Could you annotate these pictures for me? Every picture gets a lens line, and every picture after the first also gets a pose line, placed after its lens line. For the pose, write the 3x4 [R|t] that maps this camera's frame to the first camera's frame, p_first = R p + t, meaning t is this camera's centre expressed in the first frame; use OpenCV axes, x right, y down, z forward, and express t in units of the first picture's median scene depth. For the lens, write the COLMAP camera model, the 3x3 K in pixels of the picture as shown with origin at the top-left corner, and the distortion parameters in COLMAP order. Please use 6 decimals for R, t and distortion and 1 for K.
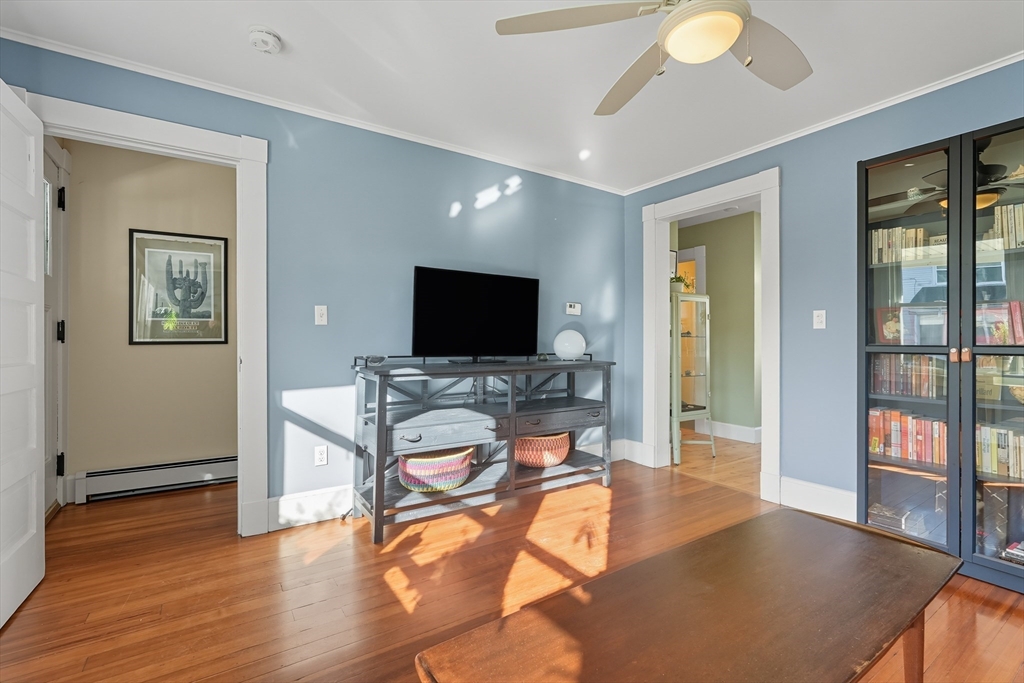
lens RADIAL K [[449.5, 0, 515.0], [0, 449.5, 340.0], [0, 0, 1]] dist [-0.003166, 0.001587]
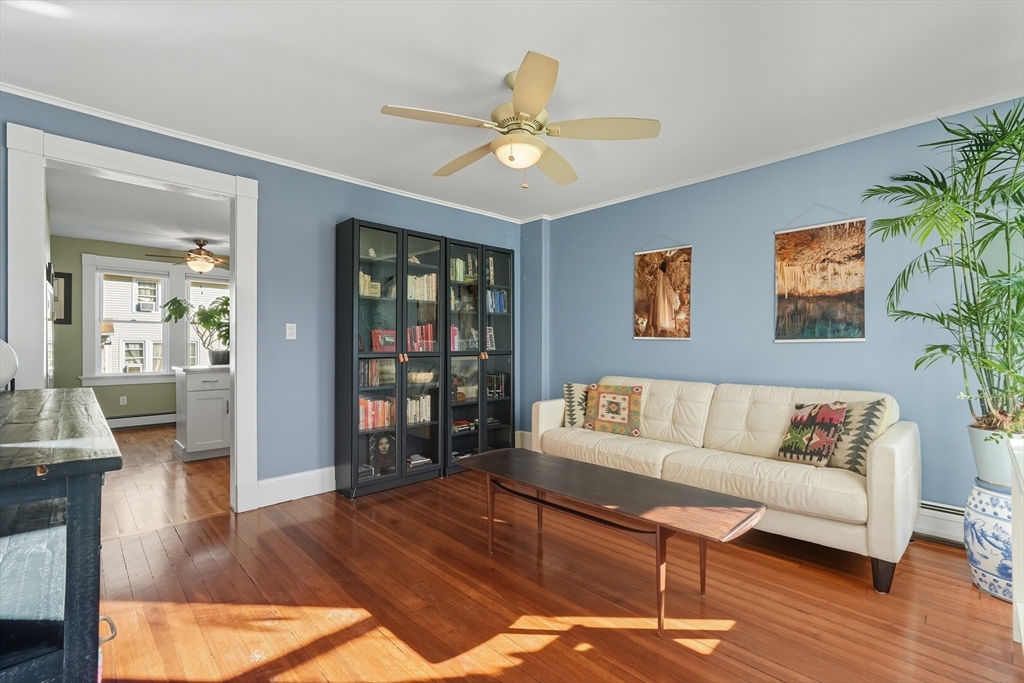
lens RADIAL K [[449.5, 0, 519.9], [0, 449.5, 338.6], [0, 0, 1]] dist [-0.003166, 0.001587]
pose [[-0.195415, 0.005538, 0.980705, -0.628864], [-0.012119, 0.999894, -0.008061, -0.027158], [-0.980646, -0.013460, -0.195328, 0.706964]]
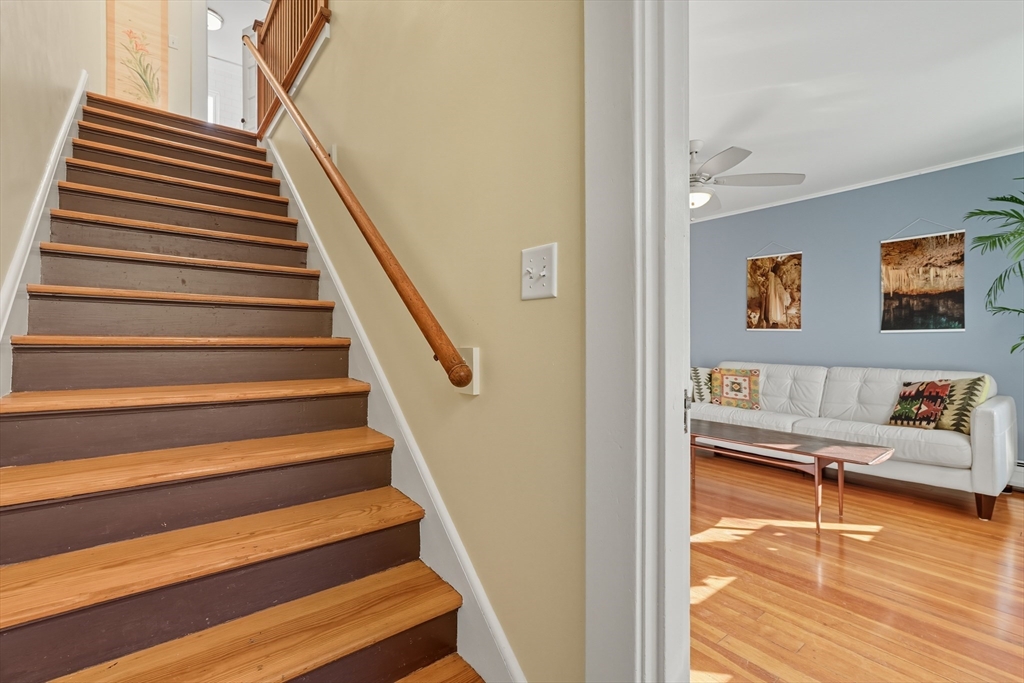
lens RADIAL K [[449.5, 0, 519.2], [0, 449.5, 330.2], [0, 0, 1]] dist [-0.003166, 0.001587]
pose [[-0.087891, 0.009000, 0.996089, -0.877110], [-0.007471, 0.999925, -0.009694, -0.021069], [-0.996102, -0.008294, -0.087817, 1.032070]]
